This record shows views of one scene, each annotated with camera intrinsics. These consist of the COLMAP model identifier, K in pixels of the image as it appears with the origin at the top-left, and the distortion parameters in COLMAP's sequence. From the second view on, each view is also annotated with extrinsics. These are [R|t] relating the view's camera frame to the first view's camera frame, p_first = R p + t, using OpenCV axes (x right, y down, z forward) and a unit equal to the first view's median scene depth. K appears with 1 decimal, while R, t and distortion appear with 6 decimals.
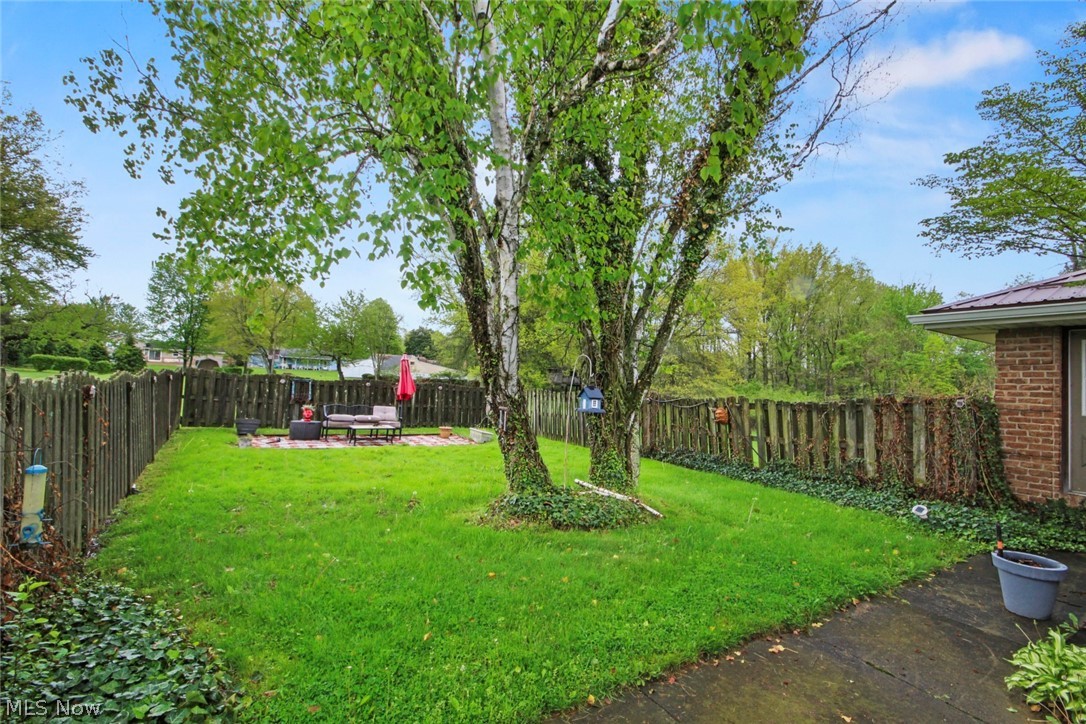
lens RADIAL K [[490.3, 0, 543.8], [0, 490.3, 365.8], [0, 0, 1]] dist [0.000650, -0.000088]
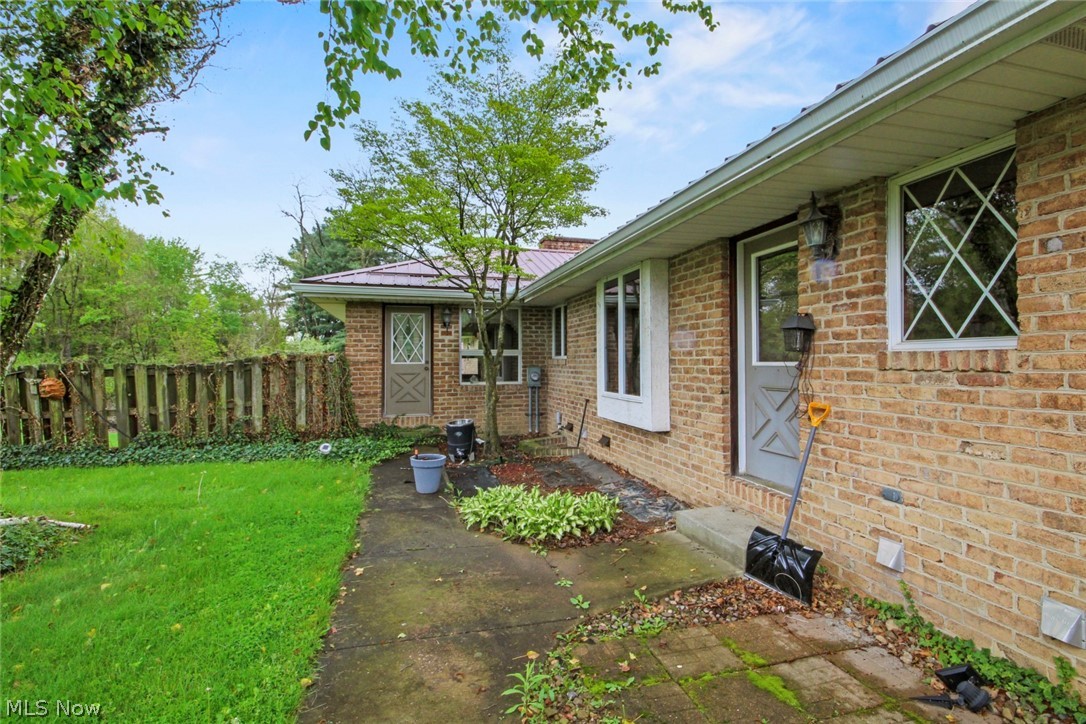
lens RADIAL K [[518.7, 0, 547.1], [0, 518.7, 351.0], [0, 0, 1]] dist [0.001004, 0.000191]
pose [[0.273057, -0.023931, 0.961700, -0.242806], [-0.028149, 0.999064, 0.032853, -0.001775], [-0.961586, -0.036042, 0.272128, 0.102498]]
